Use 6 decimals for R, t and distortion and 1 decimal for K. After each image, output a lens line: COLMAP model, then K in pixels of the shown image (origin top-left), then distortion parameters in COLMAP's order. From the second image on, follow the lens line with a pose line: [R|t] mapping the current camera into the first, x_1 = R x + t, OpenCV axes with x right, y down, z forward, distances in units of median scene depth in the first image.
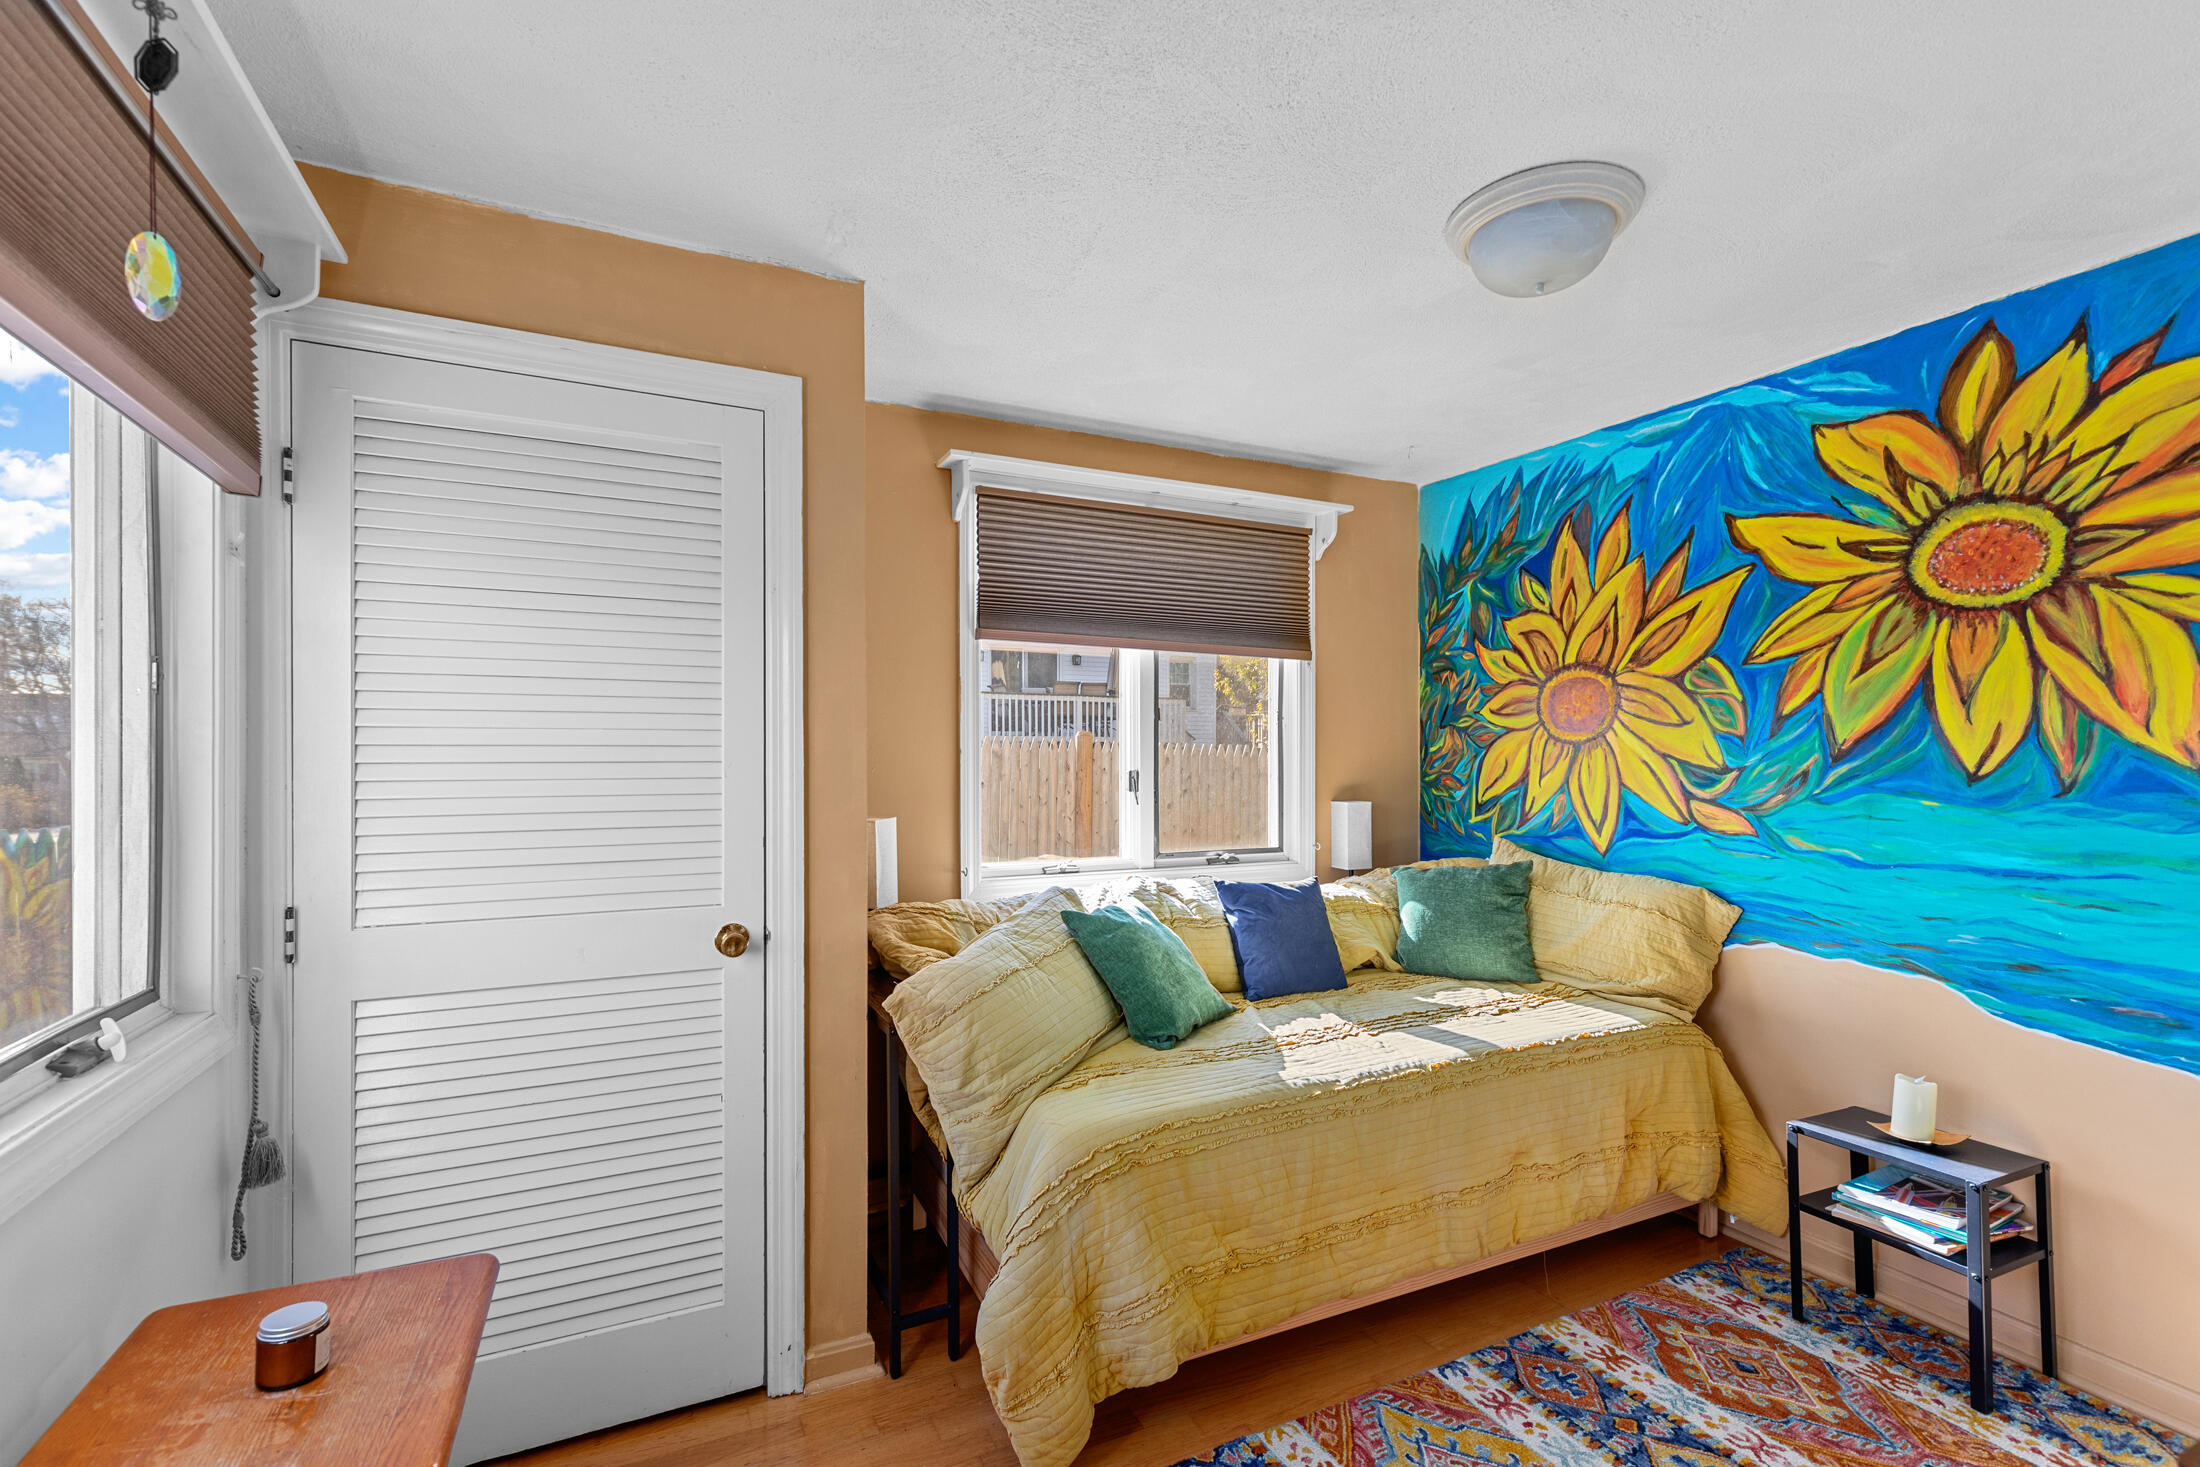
lens RADIAL K [[990.4, 0, 1101.6], [0, 990.4, 746.0], [0, 0, 1]] dist [0.010903, -0.003015]
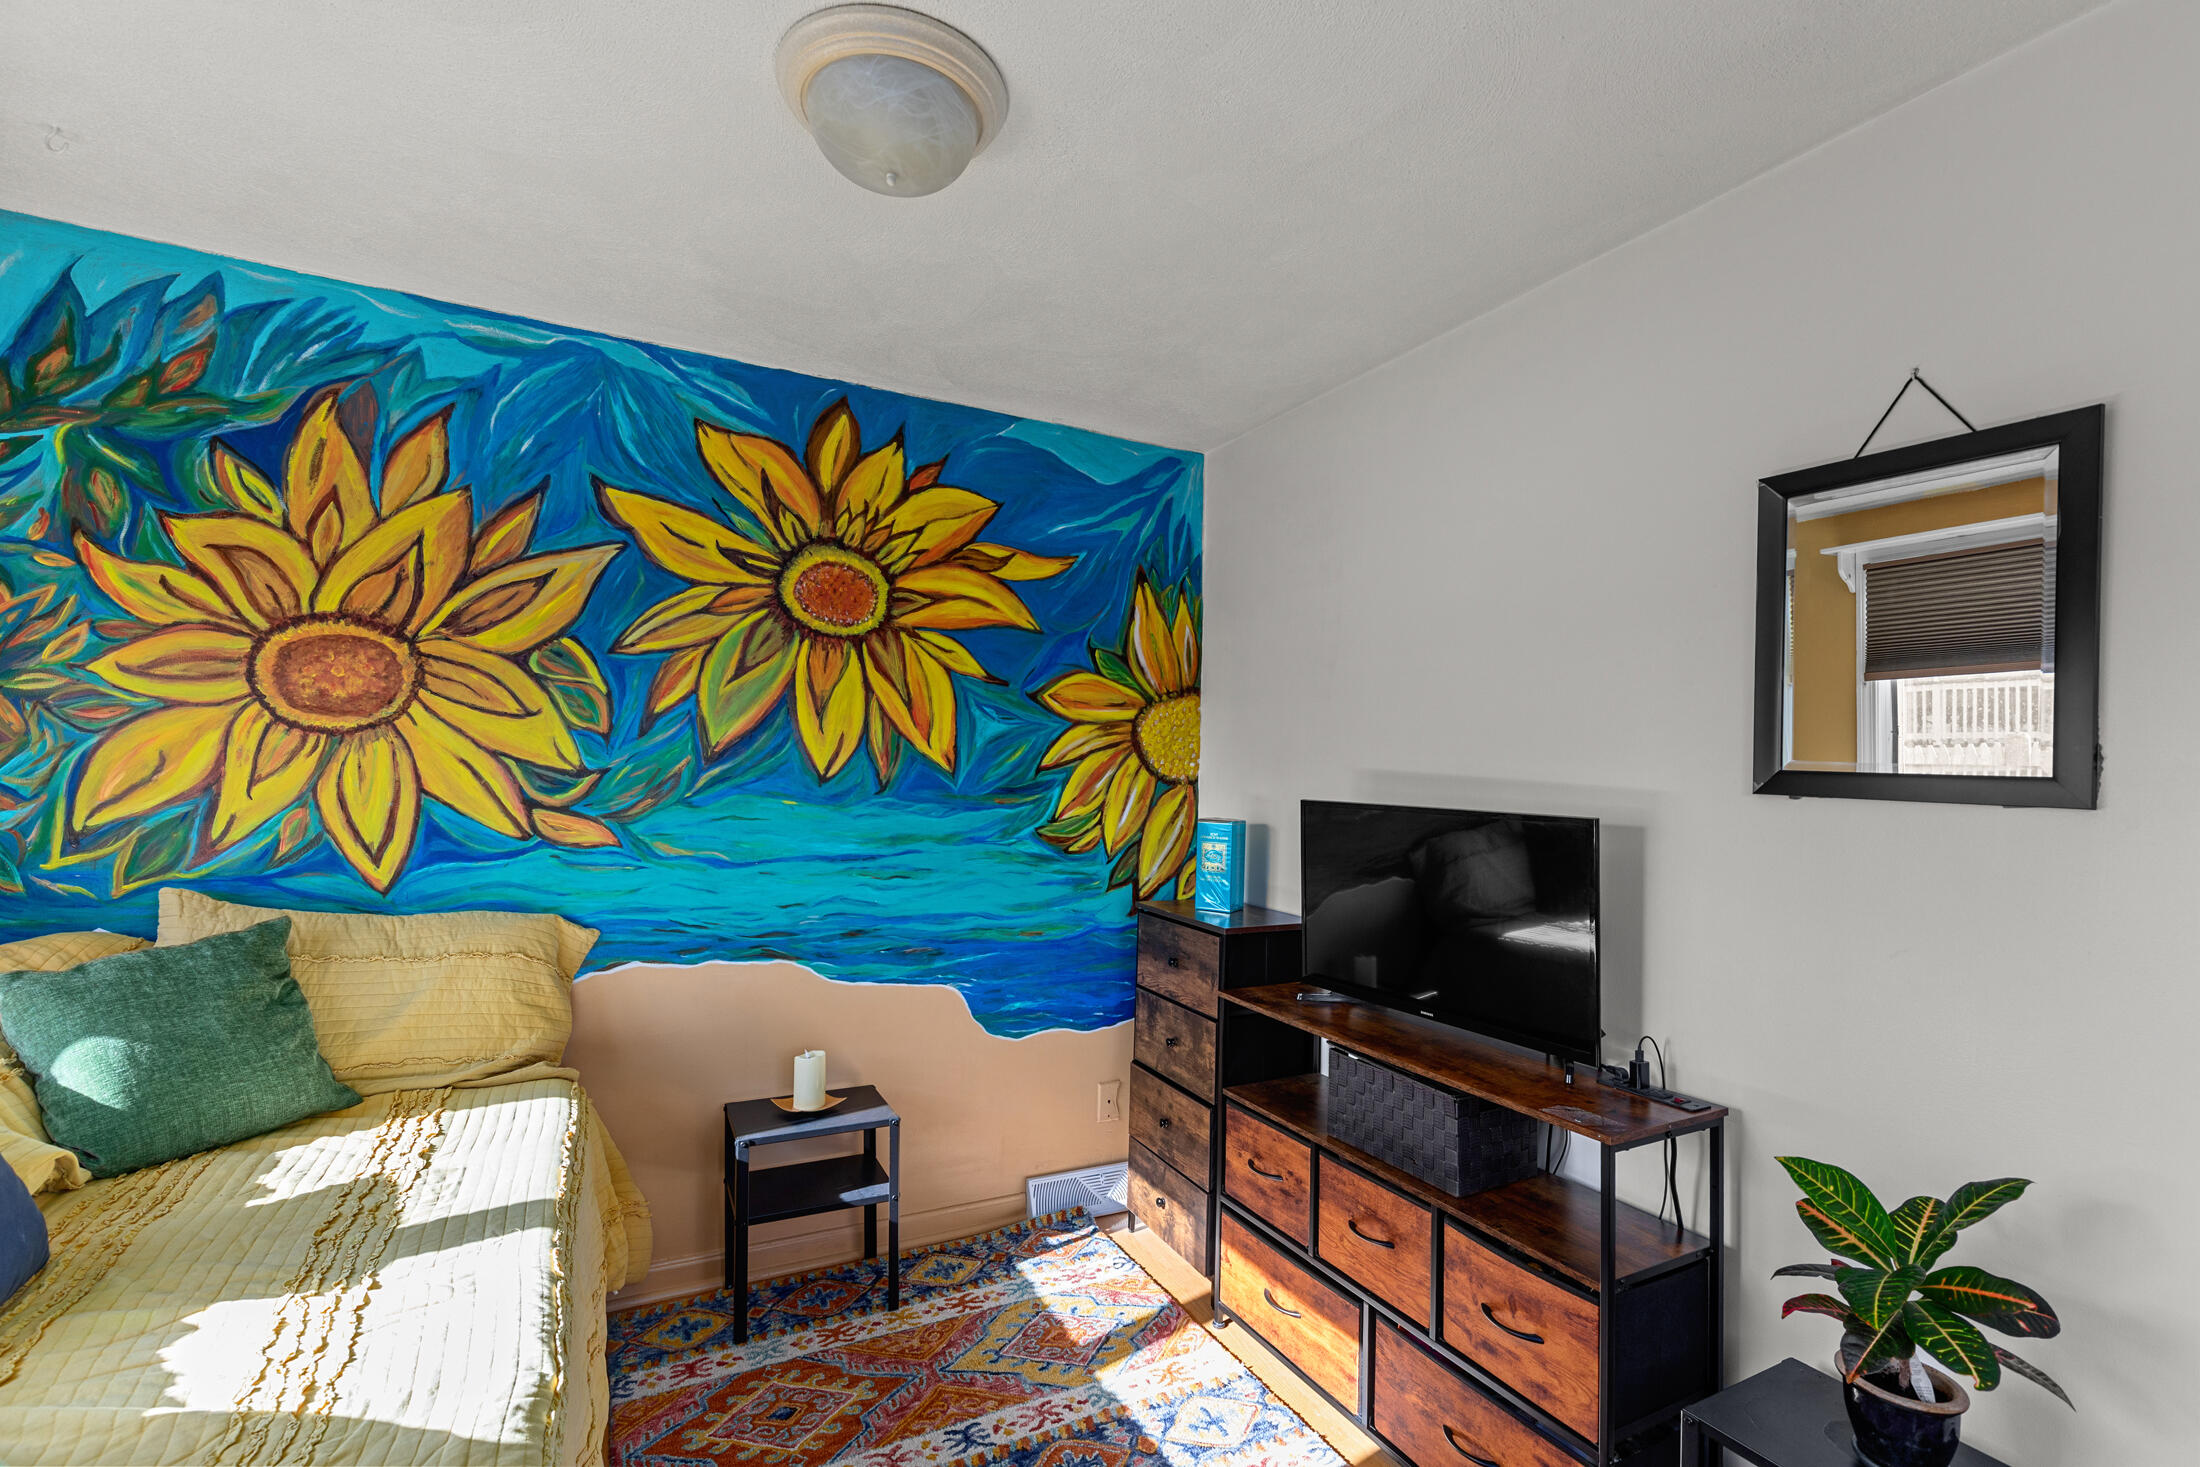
lens RADIAL K [[990.4, 0, 1095.5], [0, 990.4, 739.2], [0, 0, 1]] dist [0.010903, -0.003015]
pose [[-0.023215, 0.025996, 0.999392, -0.249886], [-0.030830, 0.999168, -0.026707, 0.005173], [-0.999255, -0.031431, -0.022394, 0.600956]]
